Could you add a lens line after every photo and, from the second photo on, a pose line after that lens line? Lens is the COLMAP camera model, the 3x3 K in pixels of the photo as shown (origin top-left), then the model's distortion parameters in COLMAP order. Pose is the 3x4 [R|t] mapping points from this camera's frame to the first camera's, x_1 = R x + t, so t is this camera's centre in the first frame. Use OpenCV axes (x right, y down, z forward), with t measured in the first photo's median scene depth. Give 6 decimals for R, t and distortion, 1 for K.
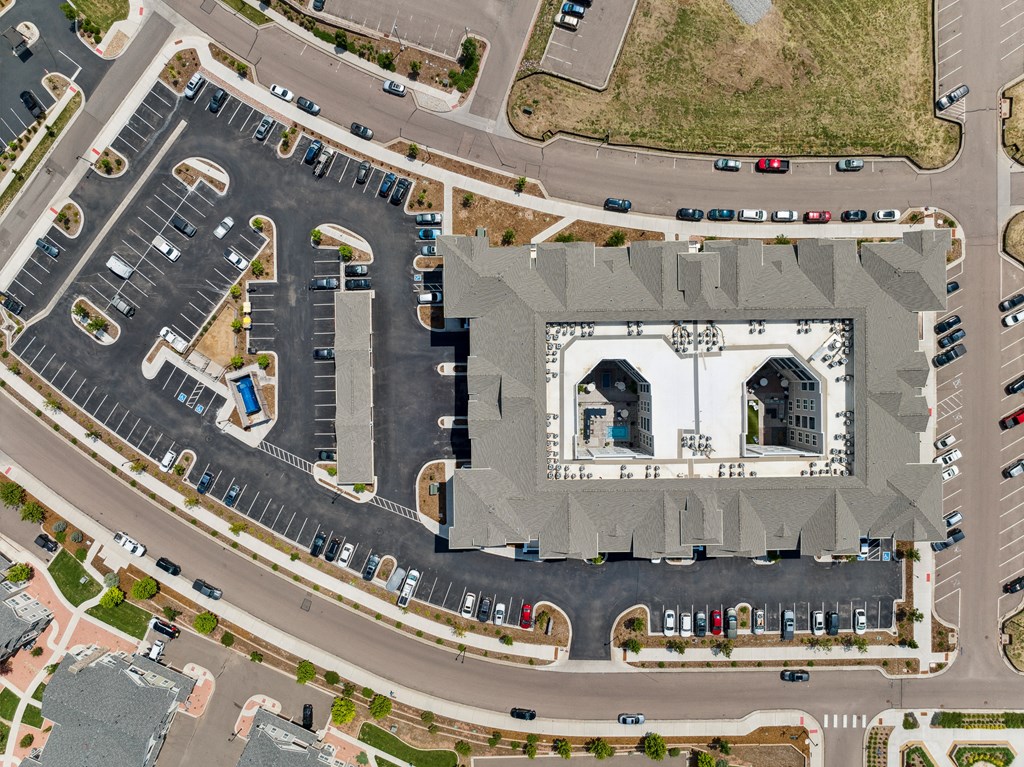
lens RADIAL K [[722.0, 0, 517.9], [0, 722.0, 379.0], [0, 0, 1]] dist [-0.046752, 0.017779]
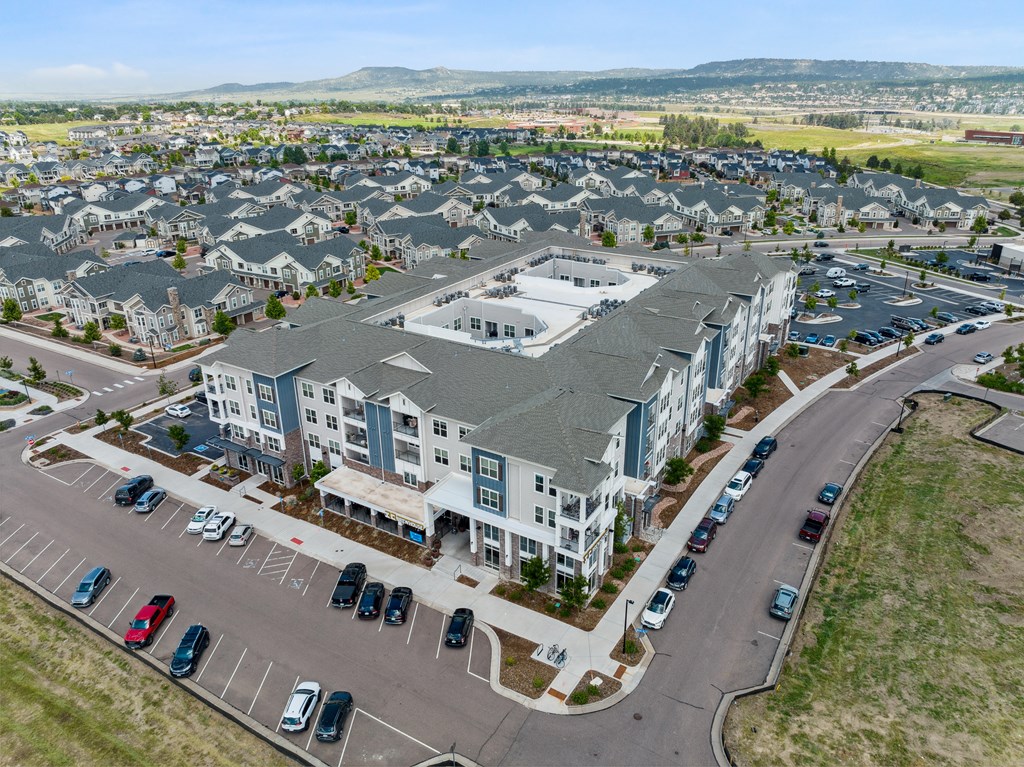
lens RADIAL K [[722.0, 0, 509.1], [0, 722.0, 377.7], [0, 0, 1]] dist [-0.046752, 0.017779]
pose [[-0.533730, 0.339567, -0.774485, 0.874445], [-0.845573, -0.201539, 0.494357, -0.344779], [0.011779, 0.918736, 0.394696, 0.652855]]
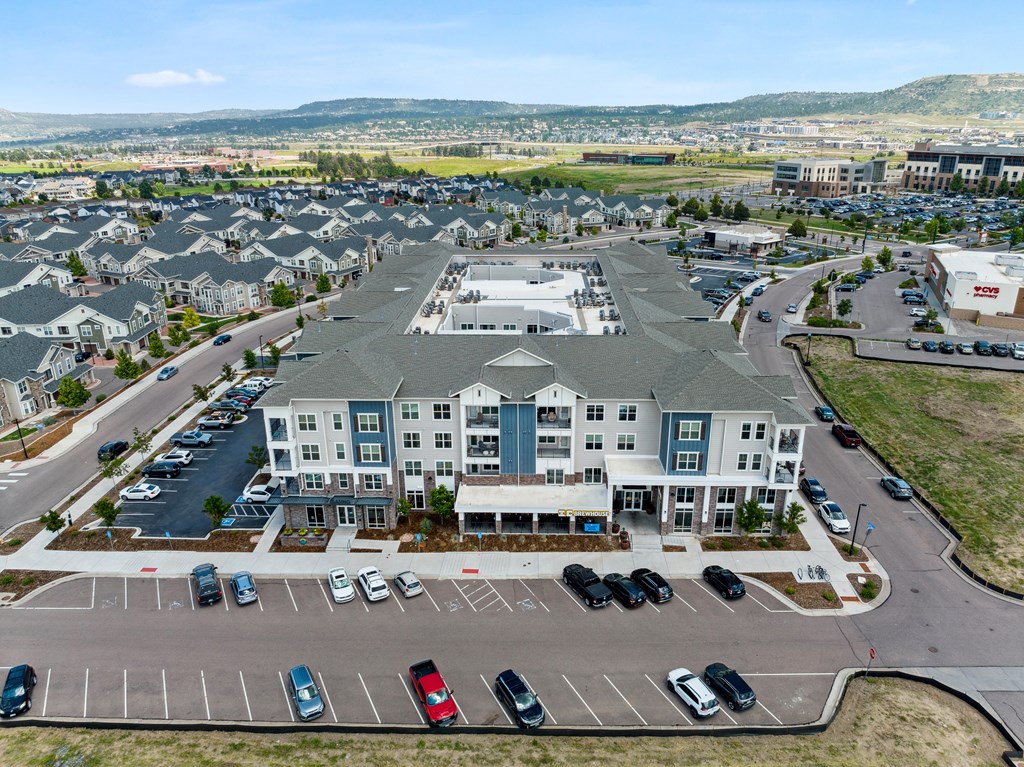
lens RADIAL K [[722.0, 0, 512.0], [0, 722.0, 382.9], [0, 0, 1]] dist [-0.046752, 0.017779]
pose [[-0.049750, 0.358976, -0.932020, 0.990439], [-0.998745, -0.012493, 0.048500, -0.007146], [0.005767, 0.933263, 0.359147, 0.686620]]
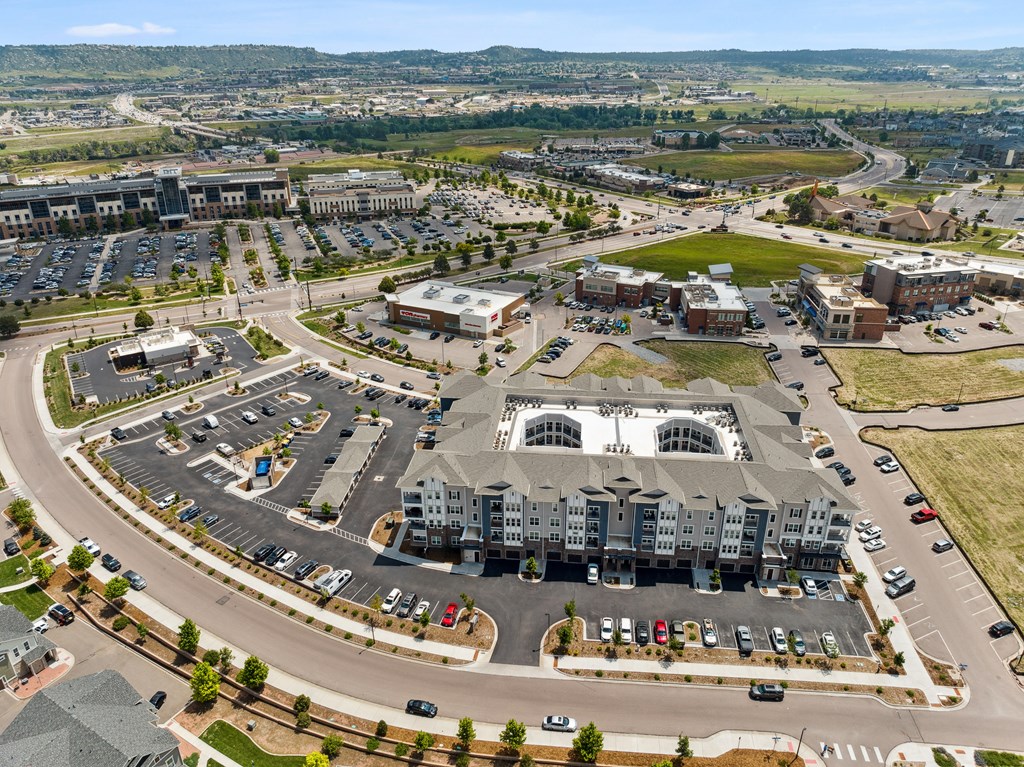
lens RADIAL K [[722.0, 0, 516.2], [0, 722.0, 376.9], [0, 0, 1]] dist [-0.046752, 0.017779]
pose [[0.993615, 0.053487, -0.099344, 0.169332], [-0.112479, 0.400396, -0.909413, 1.028416], [-0.008865, 0.914780, 0.403856, 0.353576]]
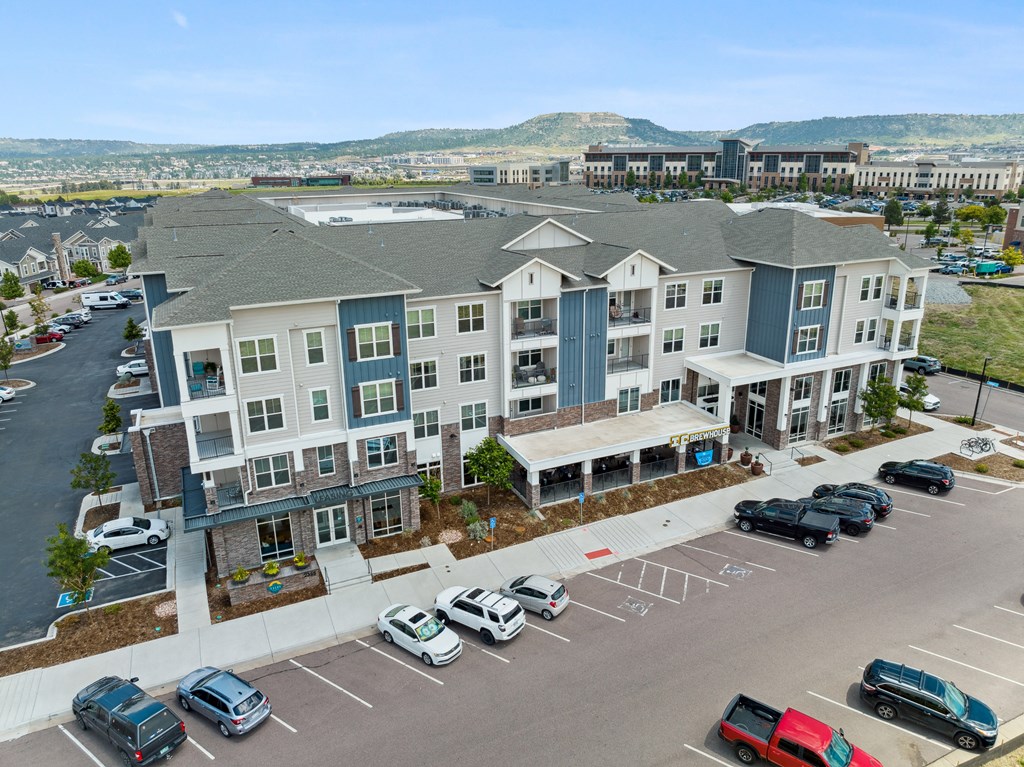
lens RADIAL K [[722.0, 0, 515.6], [0, 722.0, 382.8], [0, 0, 1]] dist [-0.046752, 0.017779]
pose [[0.408550, 0.284337, -0.867317, 0.800856], [-0.912729, 0.131062, -0.386975, 0.183129], [0.003641, 0.949724, 0.313068, 0.824778]]
